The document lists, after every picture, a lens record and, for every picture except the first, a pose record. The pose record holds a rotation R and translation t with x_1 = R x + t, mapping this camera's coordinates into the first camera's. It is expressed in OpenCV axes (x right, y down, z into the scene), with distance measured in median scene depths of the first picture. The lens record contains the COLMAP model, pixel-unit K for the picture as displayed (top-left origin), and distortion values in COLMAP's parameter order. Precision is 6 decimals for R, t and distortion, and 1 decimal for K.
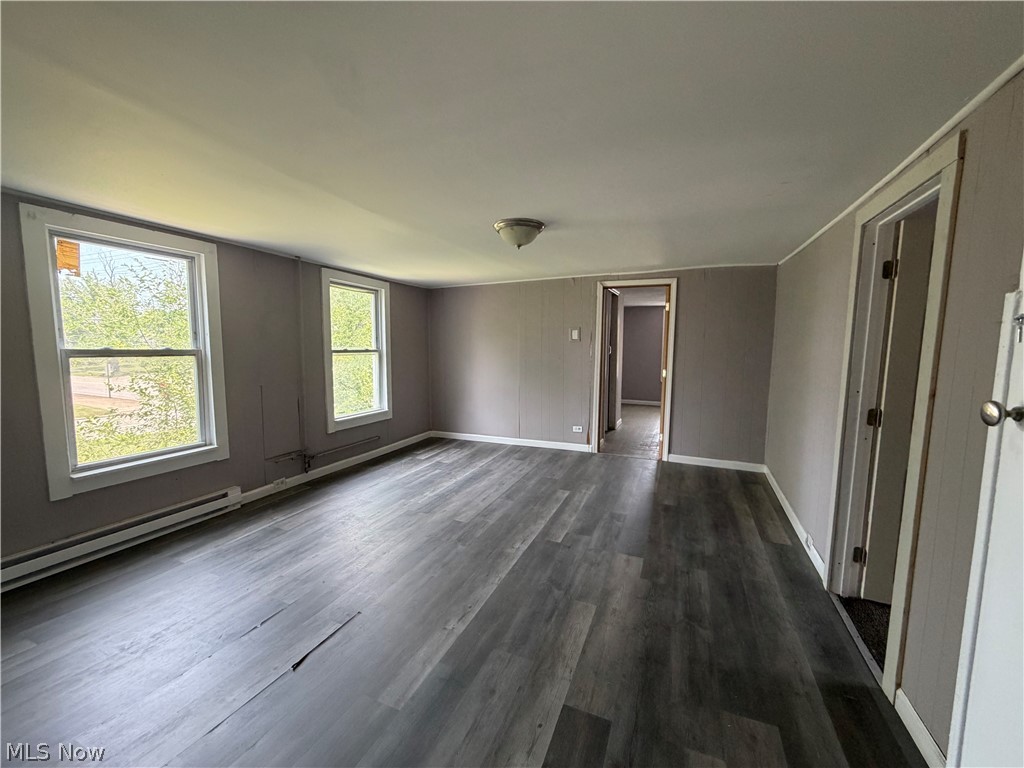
lens RADIAL K [[409.9, 0, 511.6], [0, 409.9, 386.5], [0, 0, 1]] dist [0.000086, -0.000273]
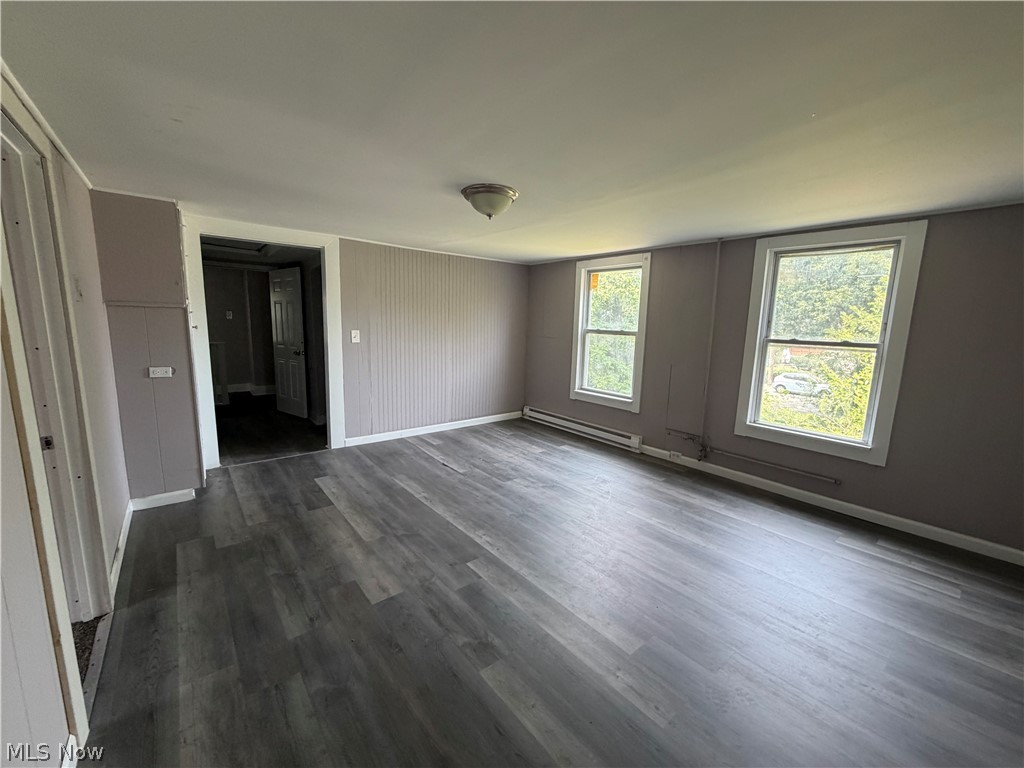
lens RADIAL K [[409.9, 0, 509.8], [0, 409.9, 386.6], [0, 0, 1]] dist [0.000086, -0.000273]
pose [[-0.471696, 0.120948, -0.873427, 0.794121], [-0.116240, 0.973374, 0.197565, -0.151052], [0.874066, 0.194718, -0.445078, 1.439679]]
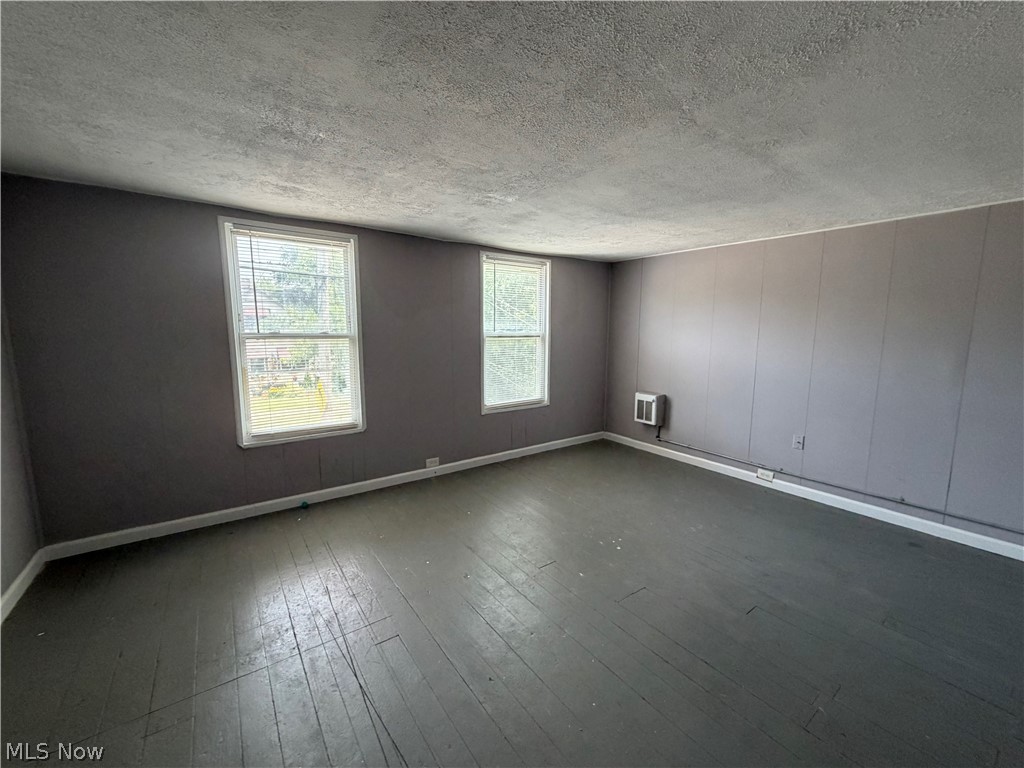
lens RADIAL K [[409.9, 0, 508.1], [0, 409.9, 374.2], [0, 0, 1]] dist [0.000086, -0.000273]
pose [[0.853743, 0.055071, -0.517774, 0.140321], [-0.052351, 0.998431, 0.019873, -0.032202], [0.518056, 0.010139, 0.855287, 0.349451]]
